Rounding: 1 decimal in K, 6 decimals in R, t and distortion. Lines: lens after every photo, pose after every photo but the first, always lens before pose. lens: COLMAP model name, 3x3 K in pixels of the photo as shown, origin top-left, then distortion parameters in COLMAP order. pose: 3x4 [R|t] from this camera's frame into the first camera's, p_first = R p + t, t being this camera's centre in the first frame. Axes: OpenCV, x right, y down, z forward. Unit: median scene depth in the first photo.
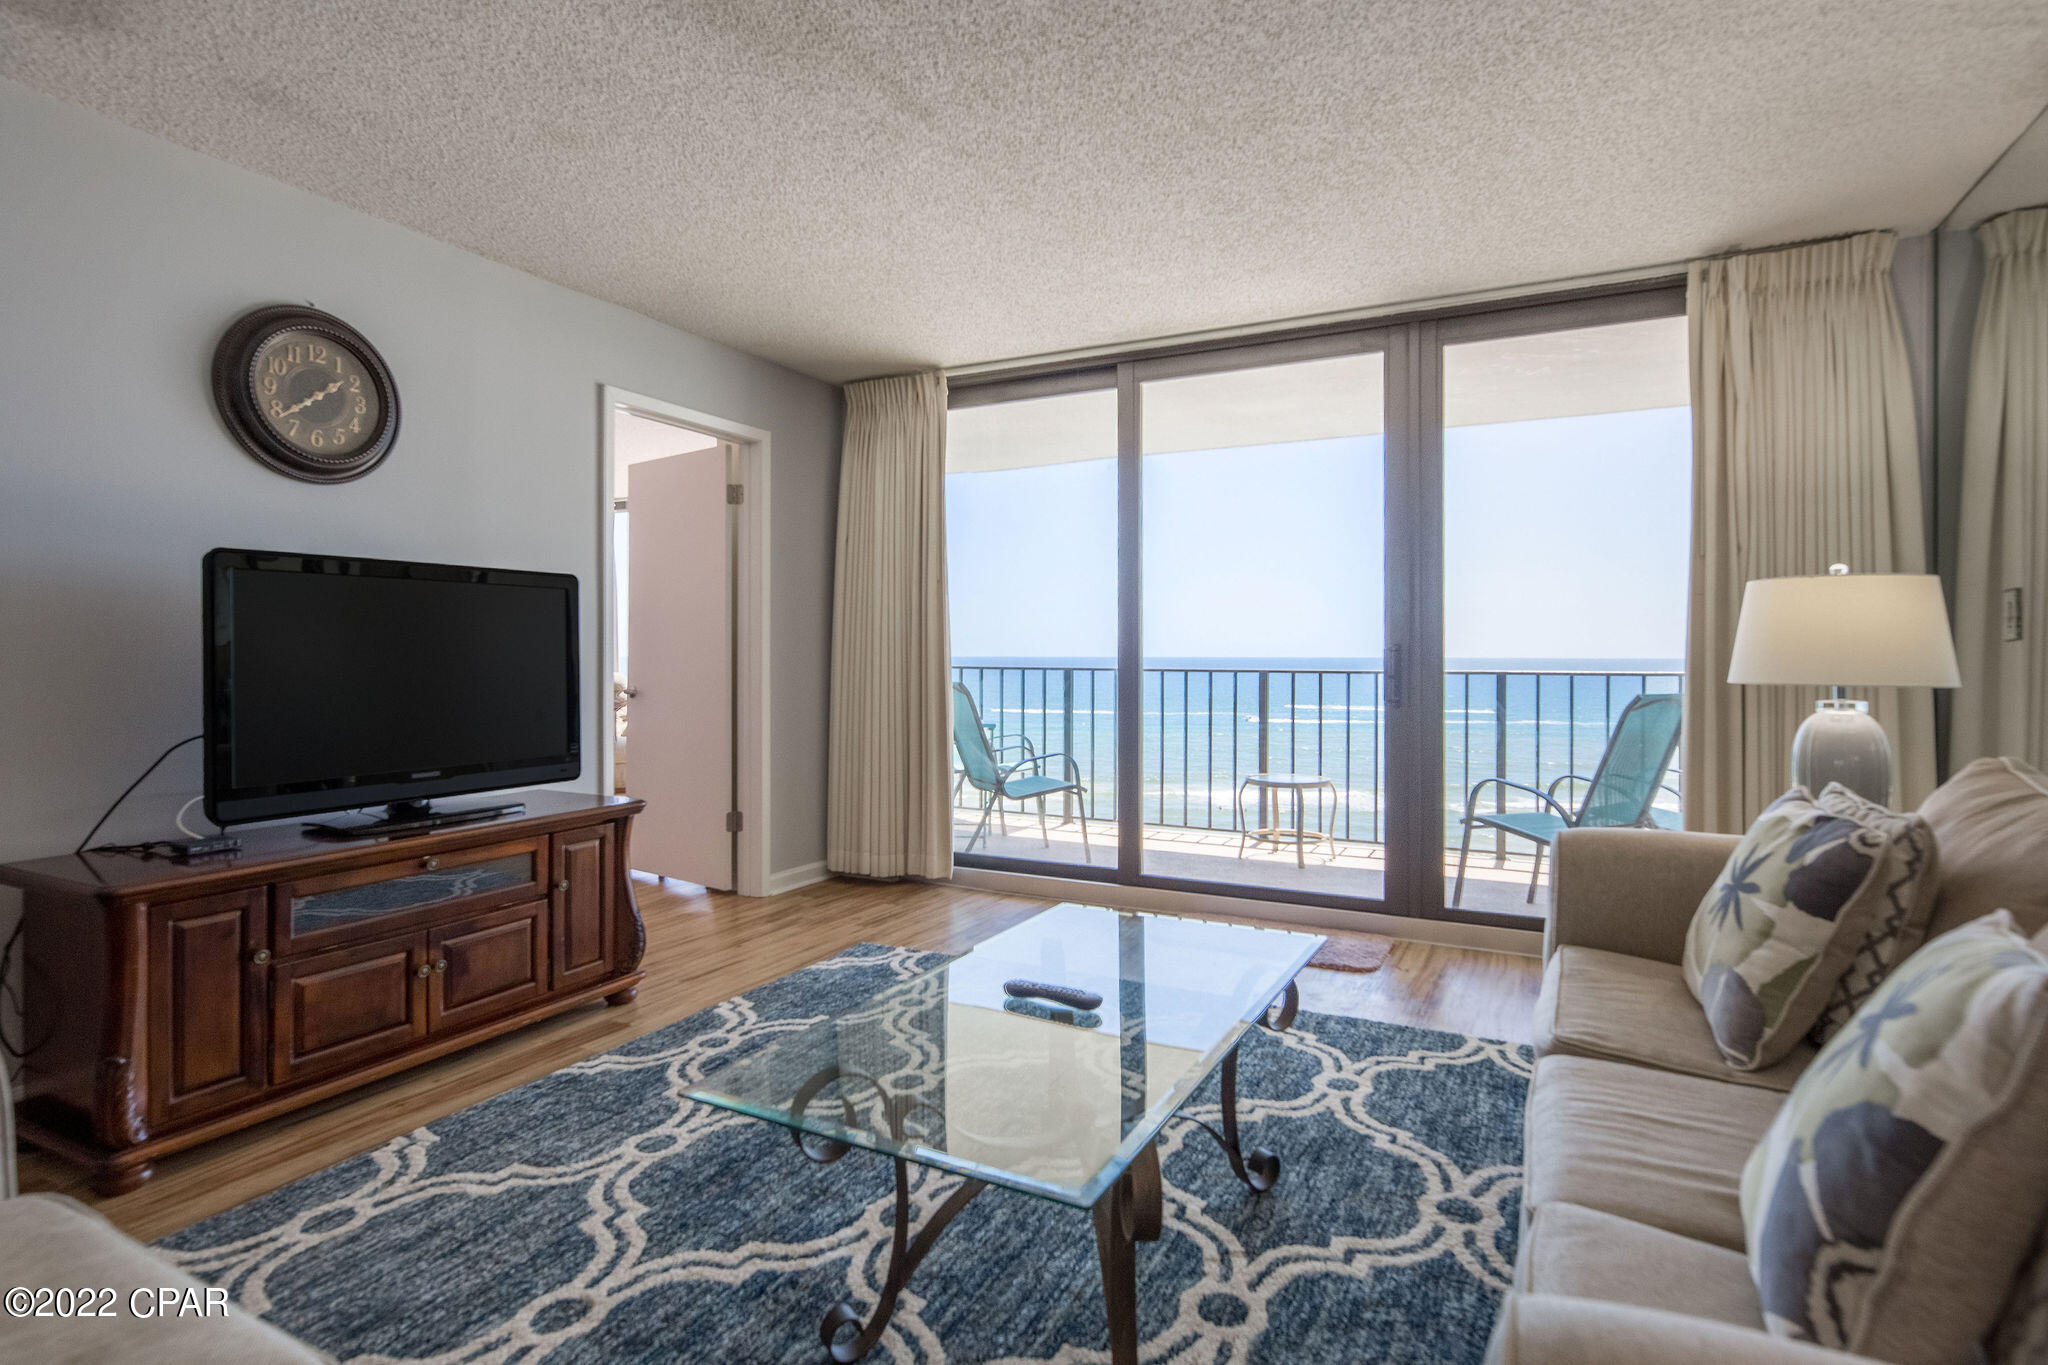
lens RADIAL K [[991.0, 0, 1017.6], [0, 991.0, 657.0], [0, 0, 1]] dist [-0.014050, 0.001512]
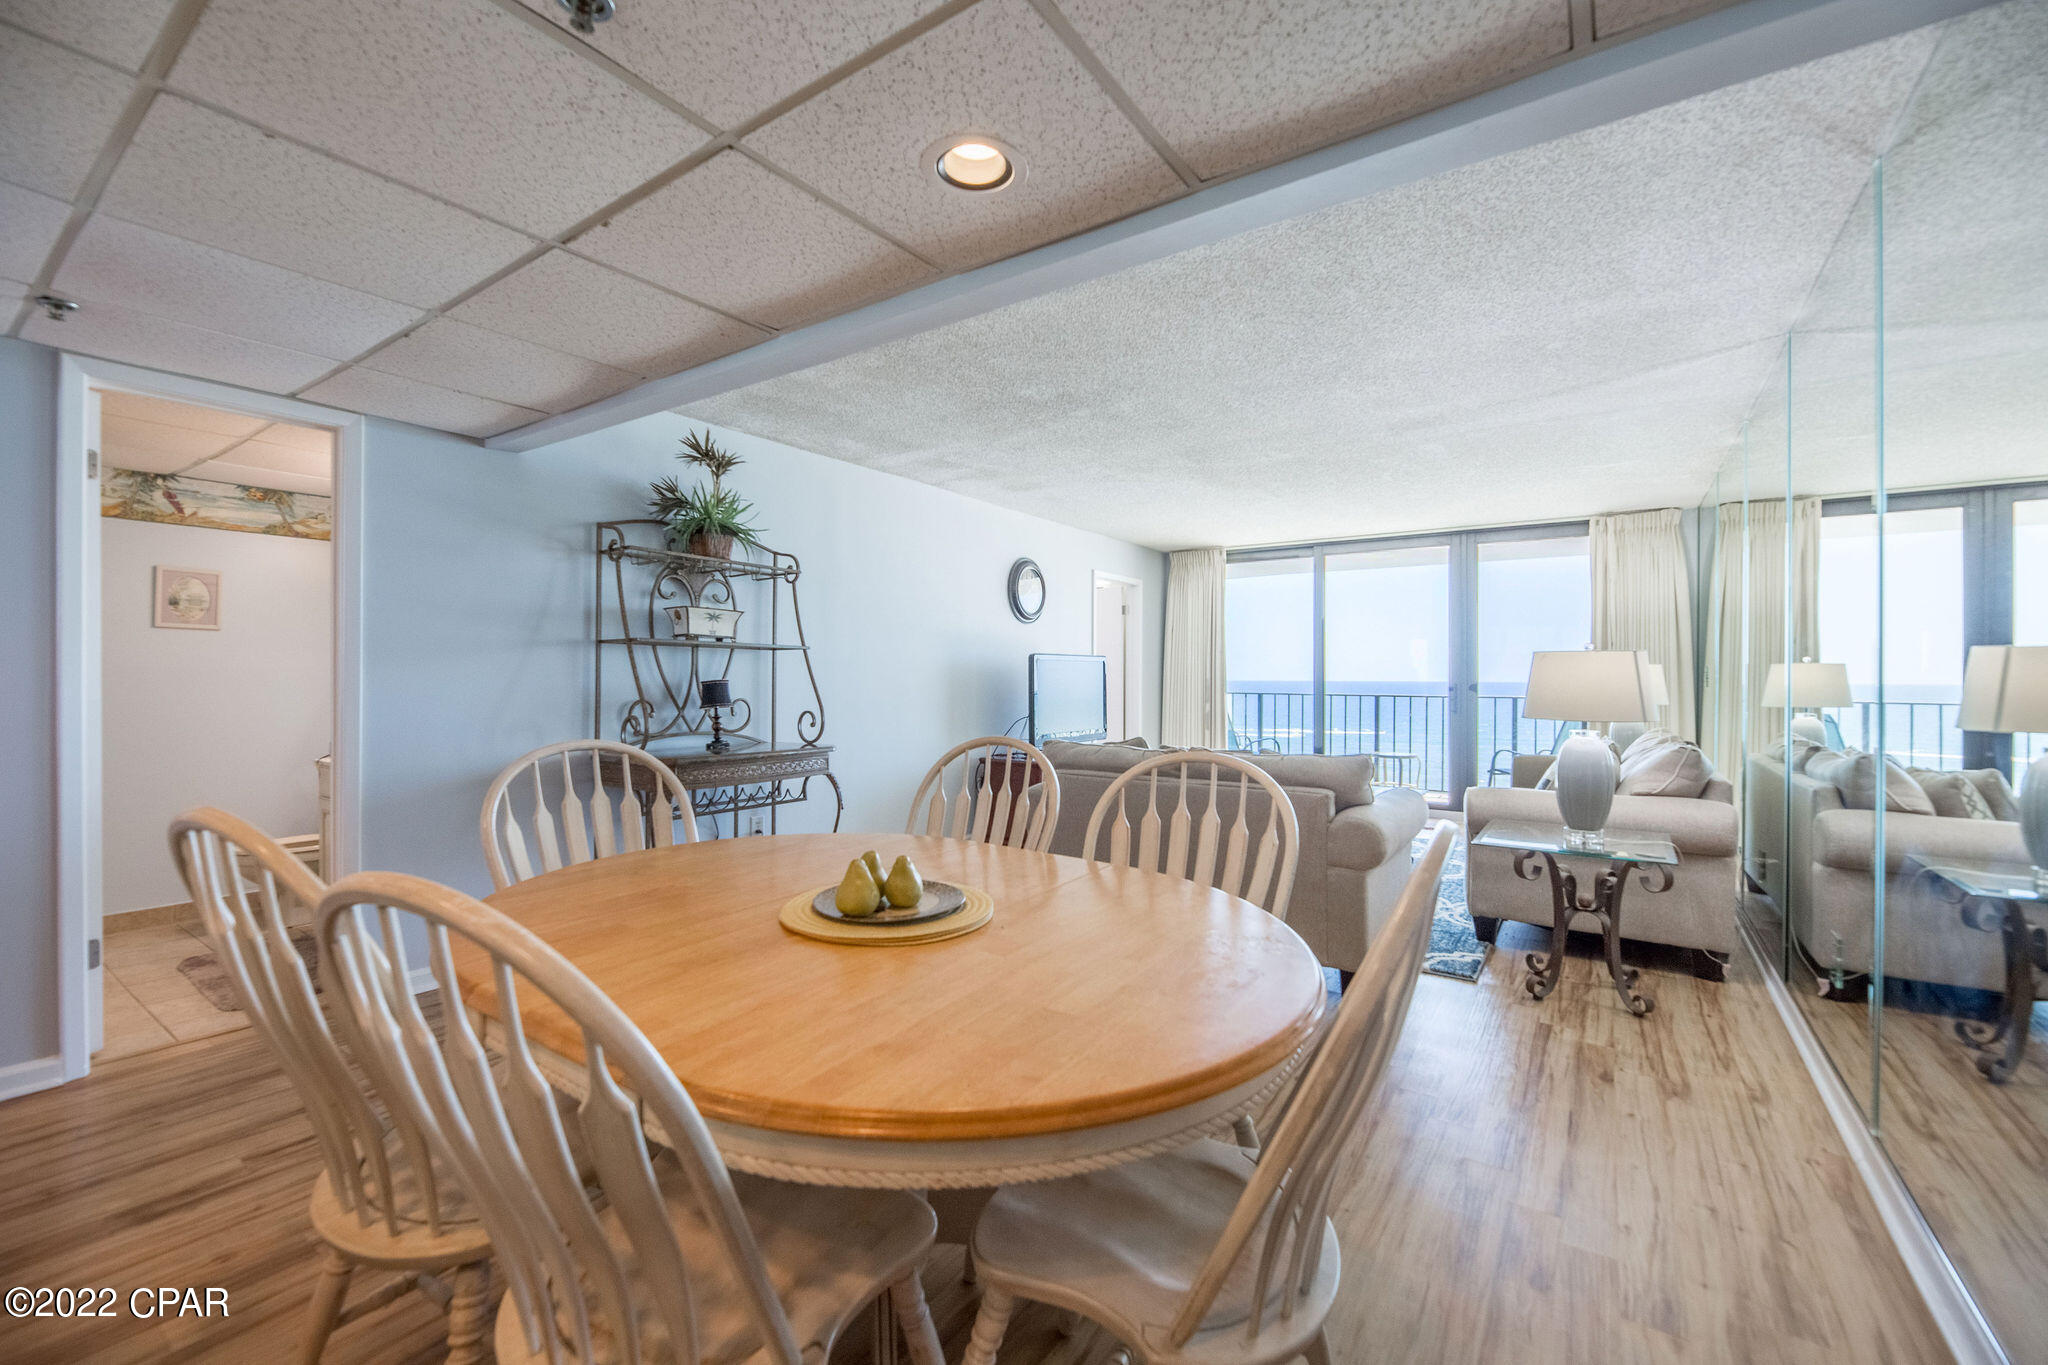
lens RADIAL K [[867.4, 0, 1020.0], [0, 867.4, 684.3], [0, 0, 1]] dist [0.001958, -0.000979]
pose [[0.994346, 0.003756, -0.106124, -0.423928], [-0.003194, 0.999980, 0.005459, -0.022269], [0.106142, -0.005089, 0.994338, -1.166836]]
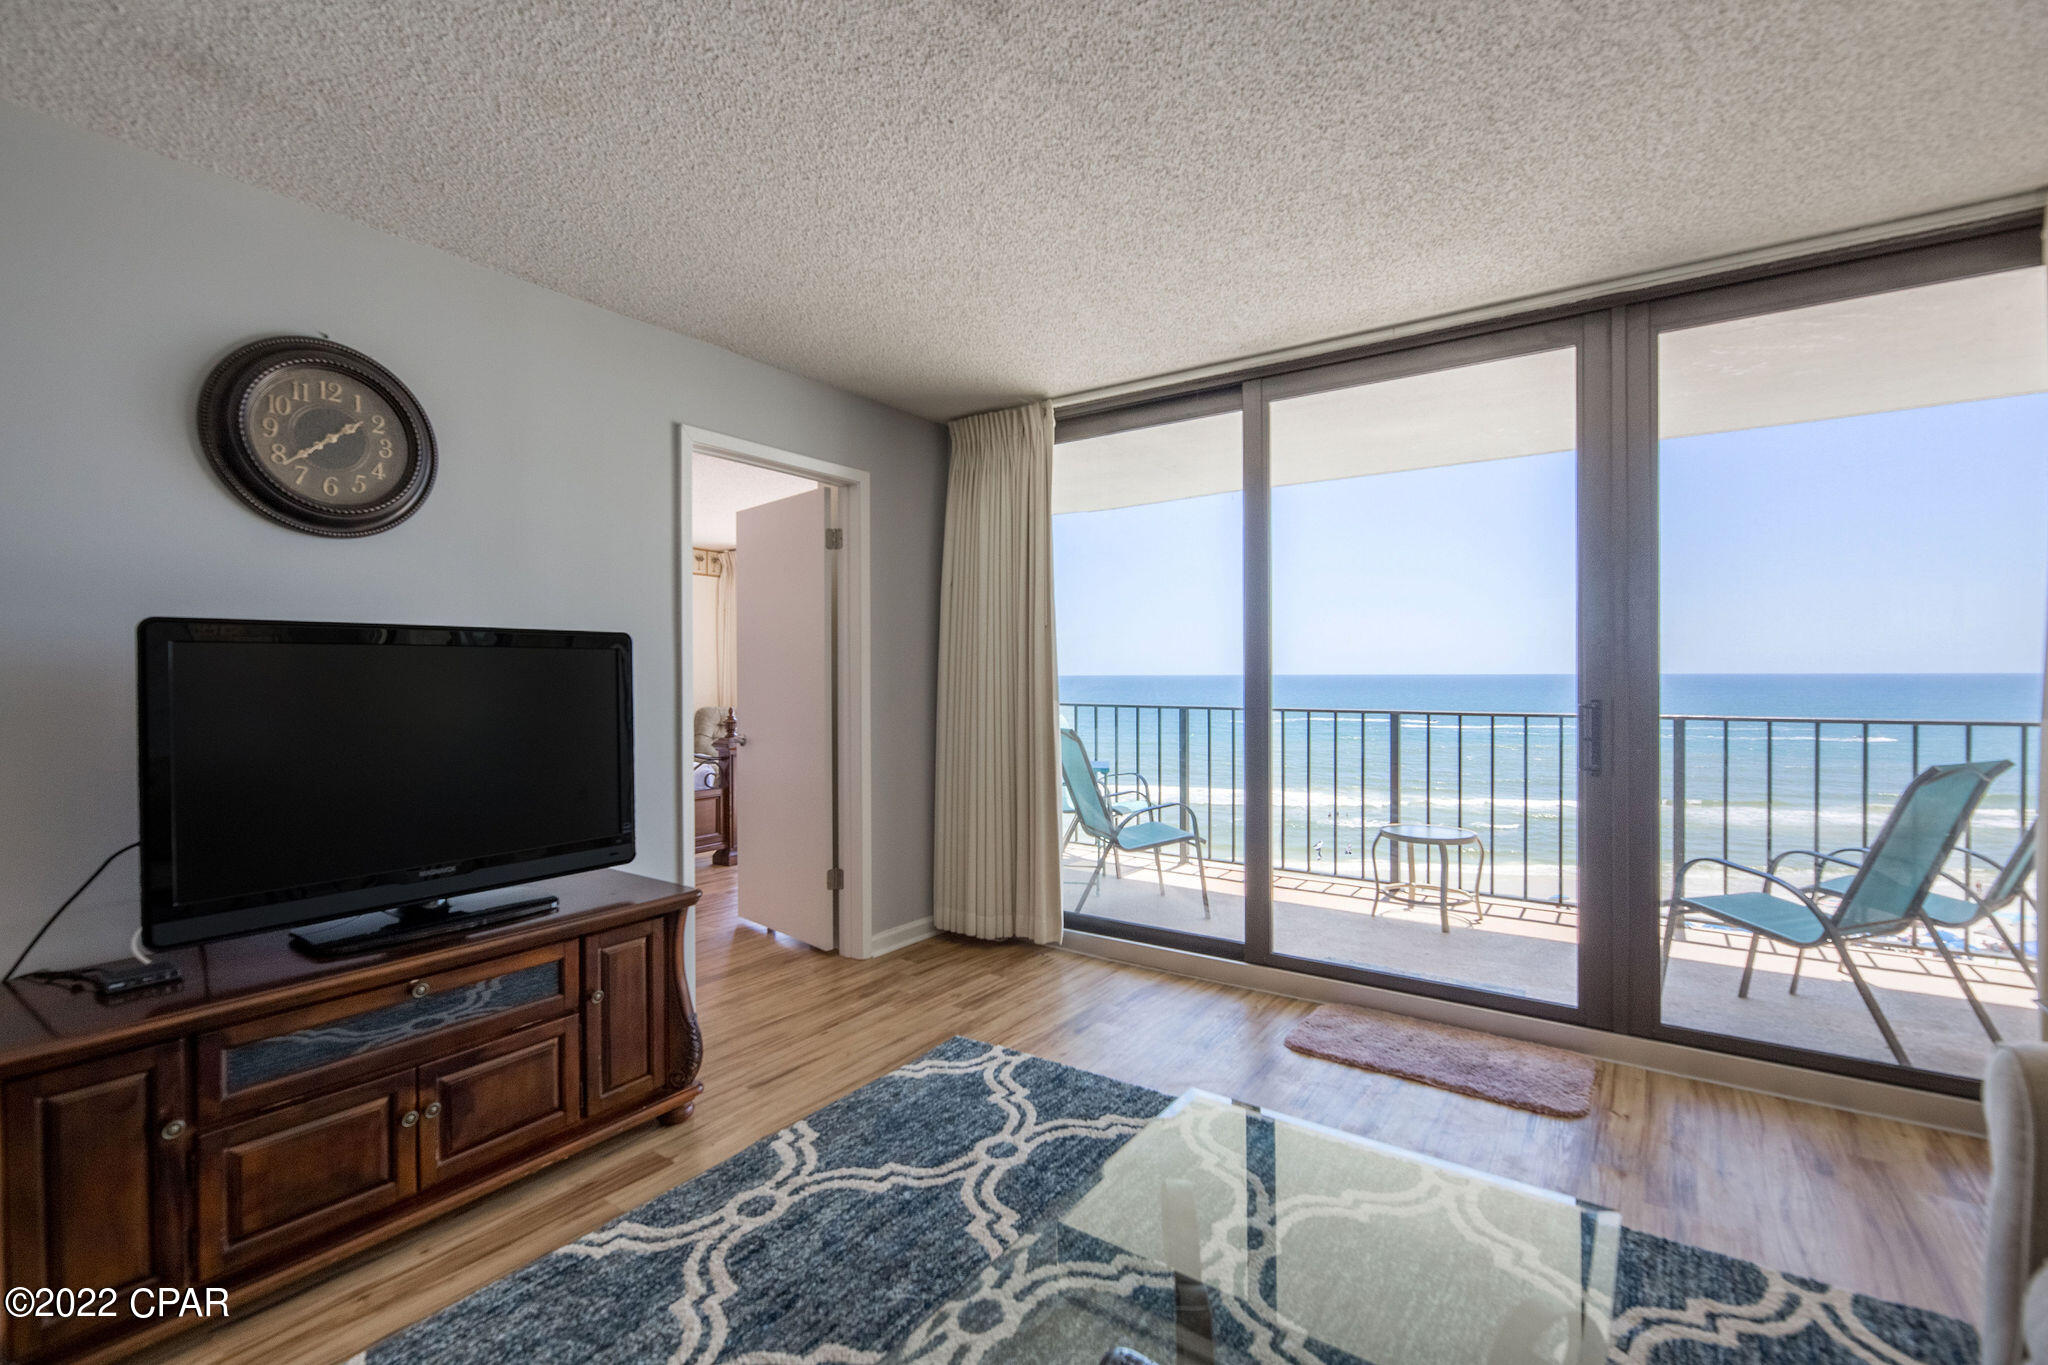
lens RADIAL K [[839.3, 0, 1018.1], [0, 839.3, 675.0], [0, 0, 1]] dist [-0.008432, -0.000188]
pose [[0.990486, -0.003953, -0.137558, 0.004397], [0.004133, 0.999991, 0.001028, -0.043877], [0.137553, -0.001586, 0.990493, 0.294581]]
